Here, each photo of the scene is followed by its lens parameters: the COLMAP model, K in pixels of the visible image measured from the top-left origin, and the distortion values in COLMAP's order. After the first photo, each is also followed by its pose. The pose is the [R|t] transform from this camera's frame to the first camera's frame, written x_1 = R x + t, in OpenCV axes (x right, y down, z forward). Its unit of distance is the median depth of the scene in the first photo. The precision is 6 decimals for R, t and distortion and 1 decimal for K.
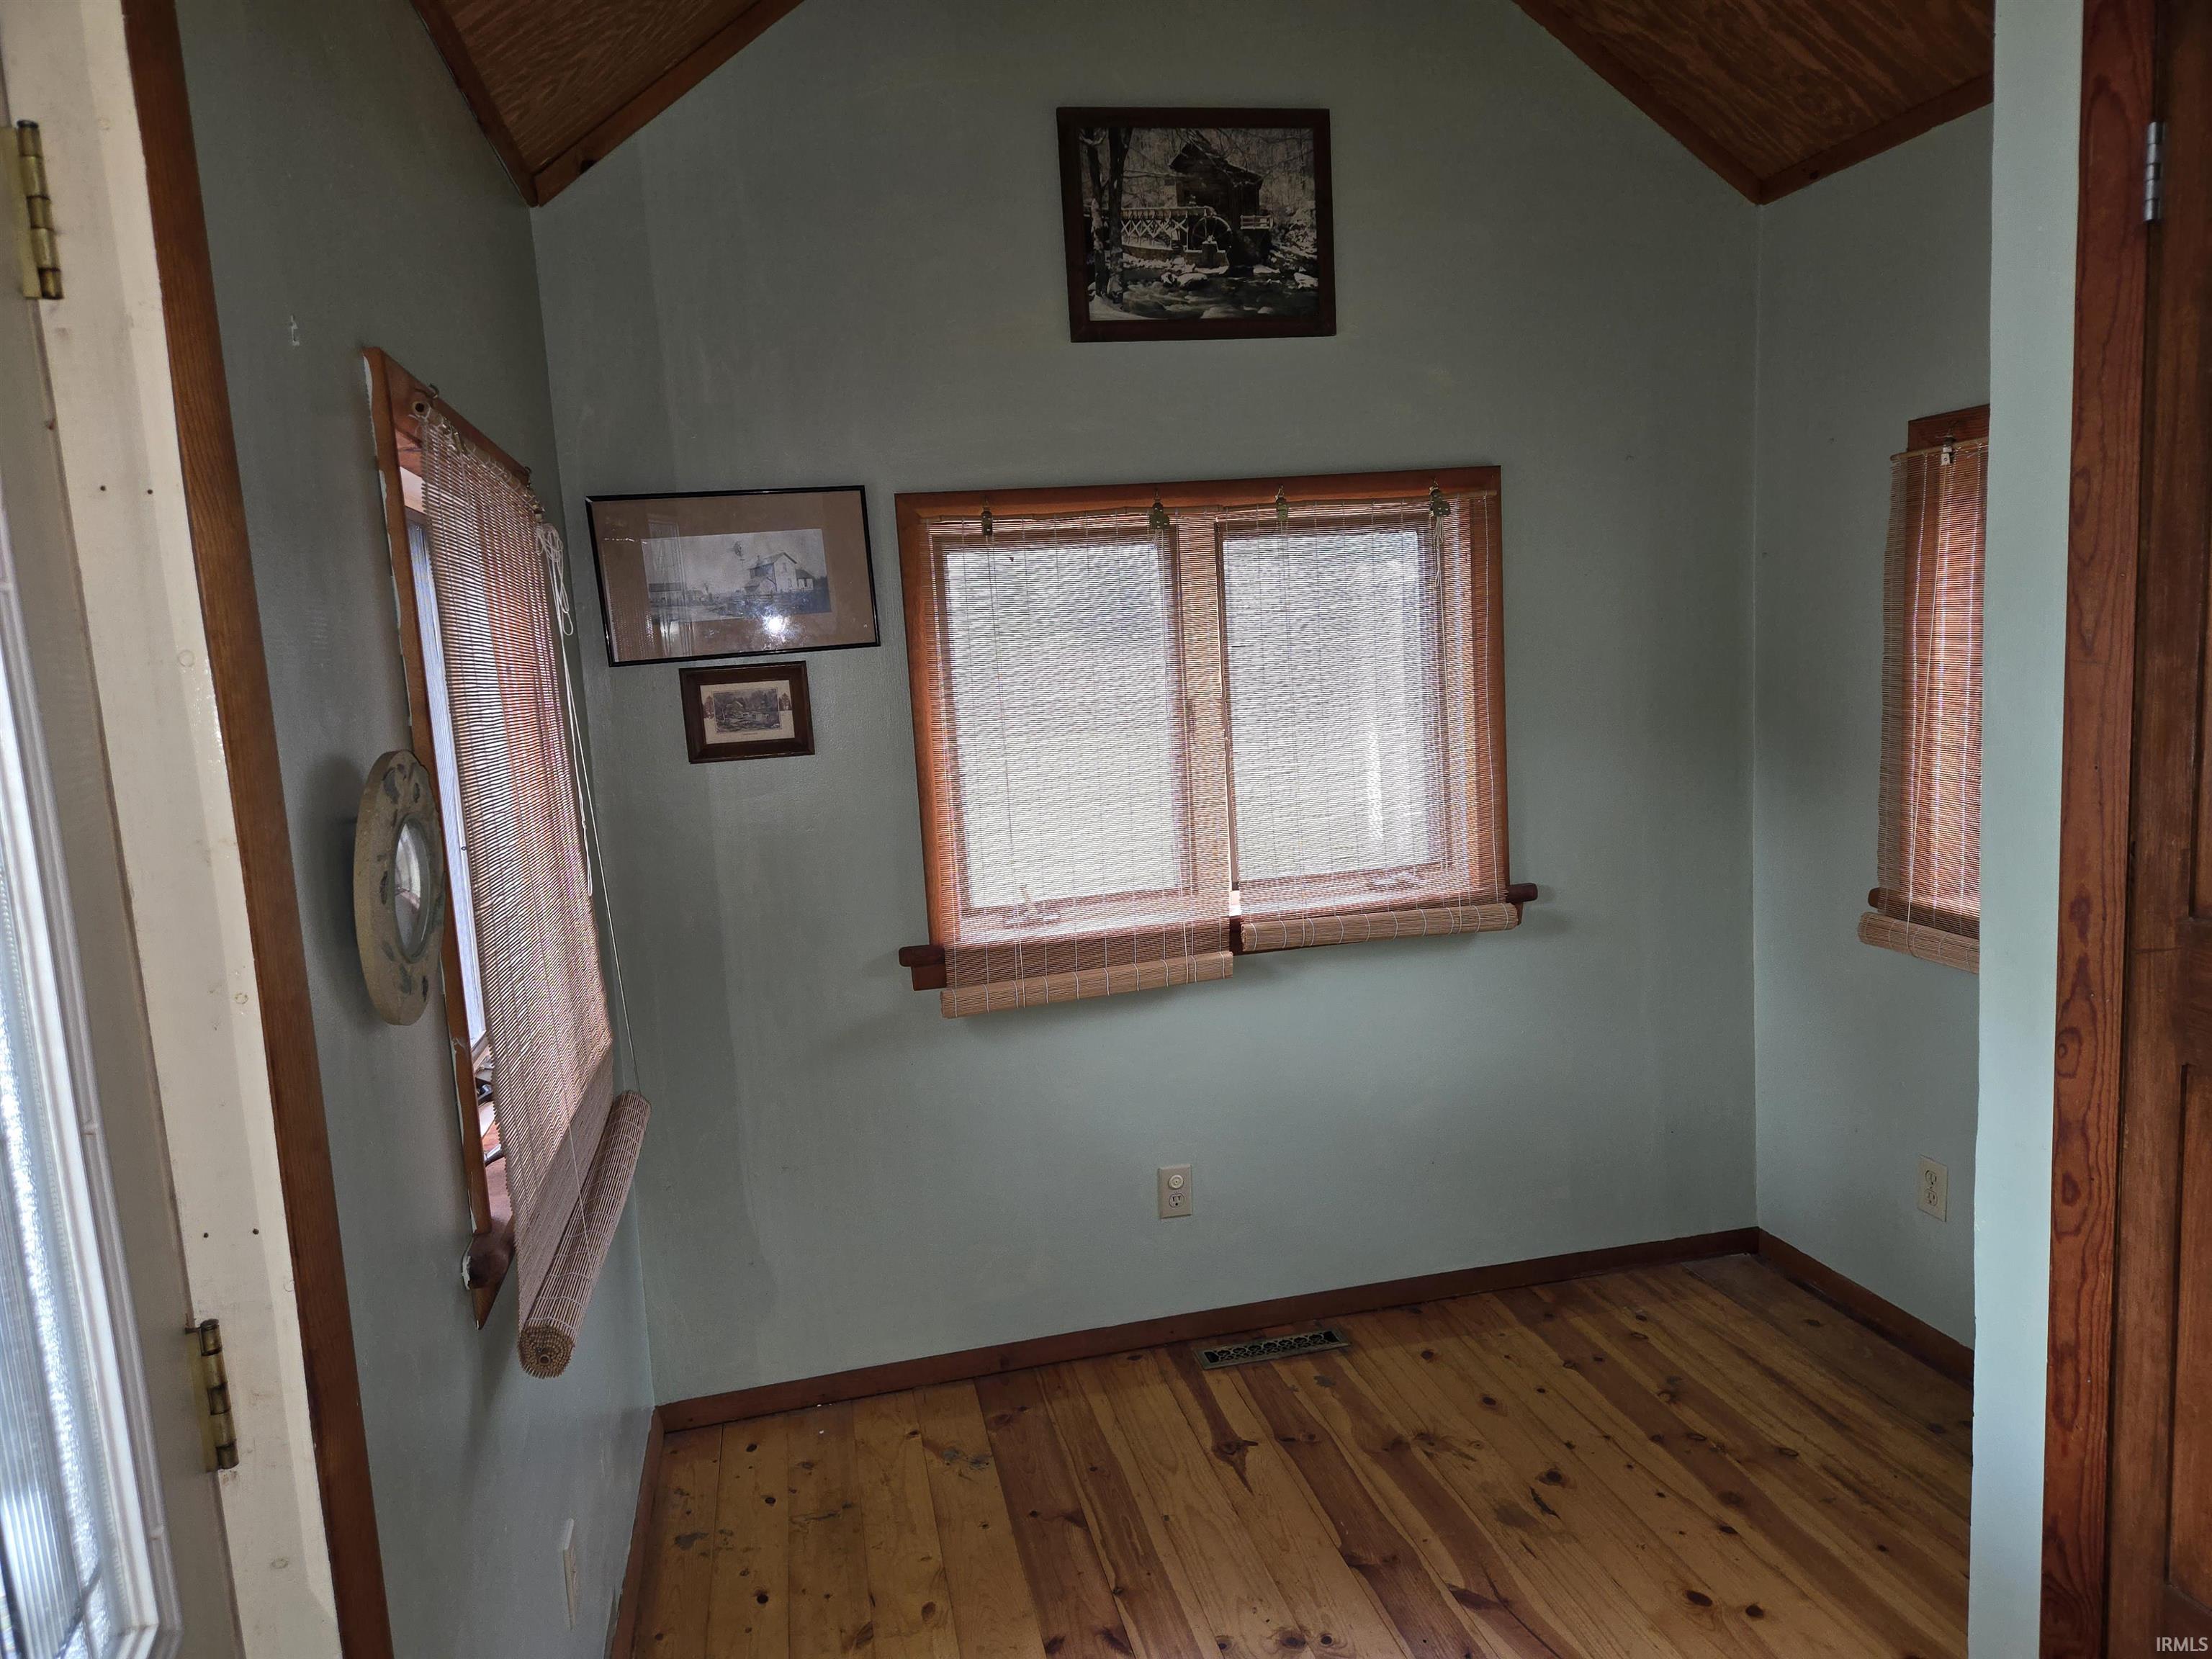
lens RADIAL K [[1485.8, 0, 1100.4], [0, 1485.8, 837.1], [0, 0, 1]] dist [0.079187, -0.065663]
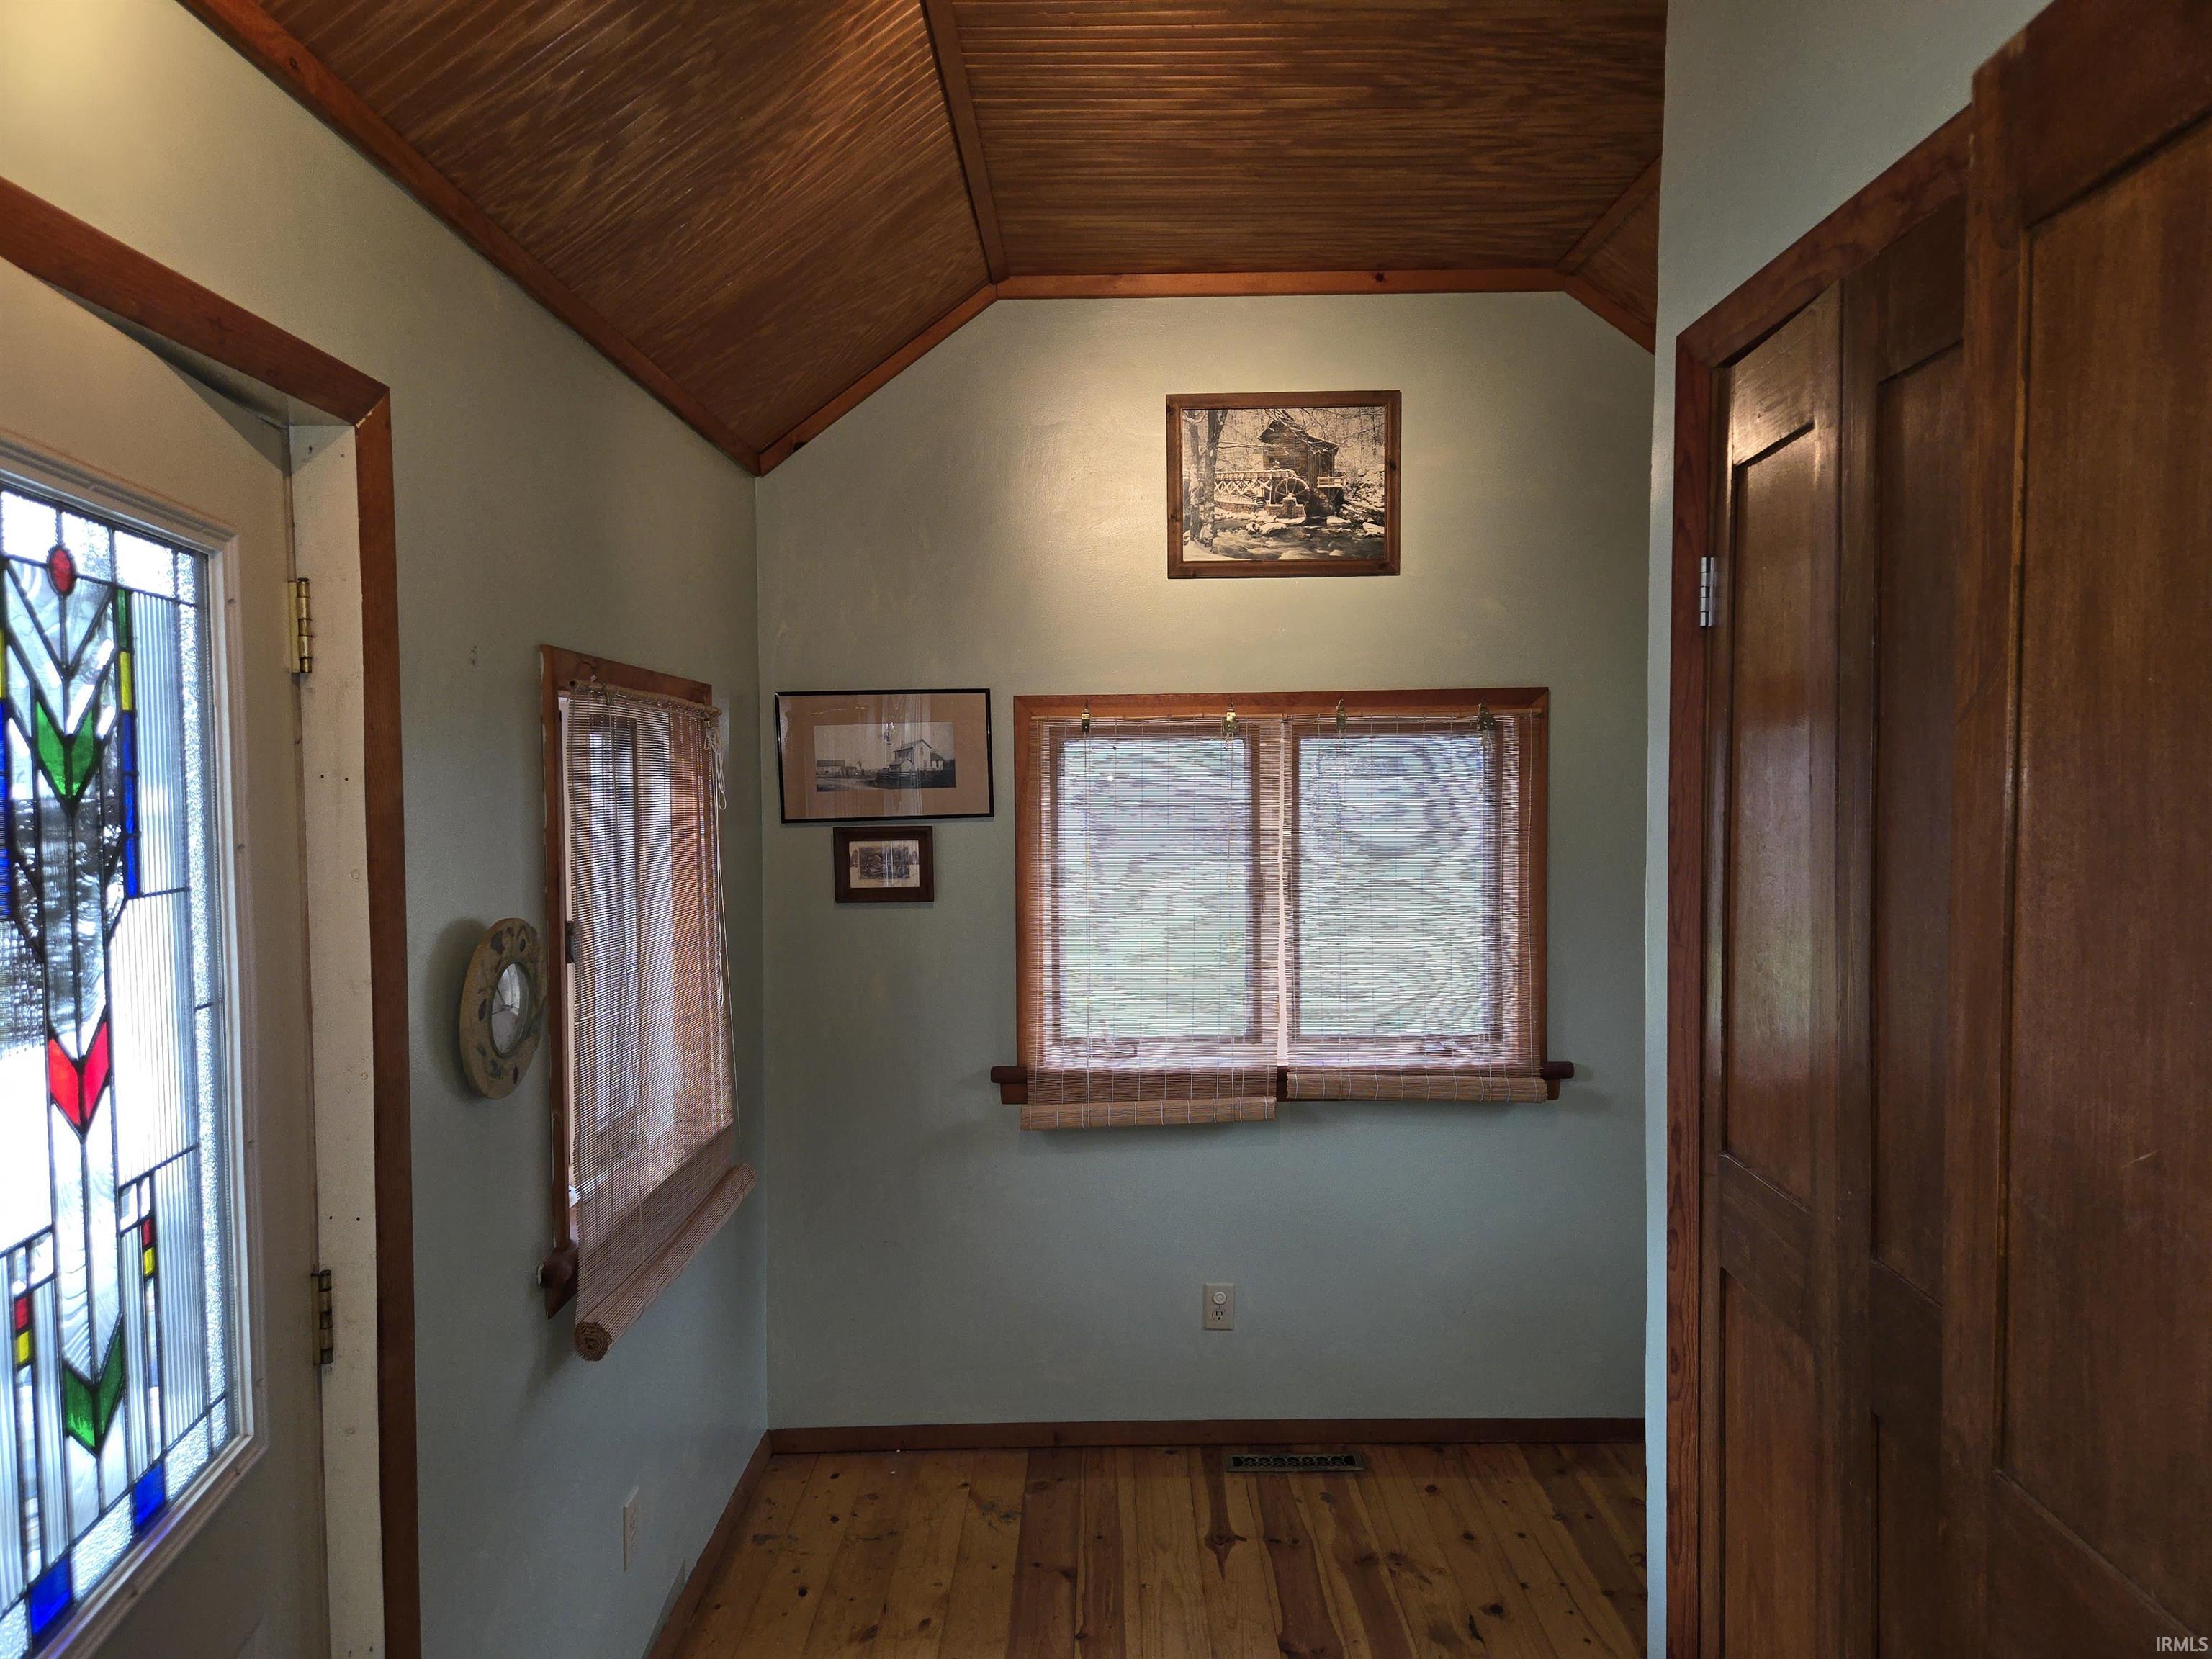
lens RADIAL K [[1485.8, 0, 1103.9], [0, 1485.8, 824.1], [0, 0, 1]] dist [0.079187, -0.065663]
pose [[0.975204, 0.060143, -0.212977, 0.201949], [-0.077395, 0.994280, -0.073609, -0.039437], [0.207332, 0.088267, 0.974280, -0.171318]]
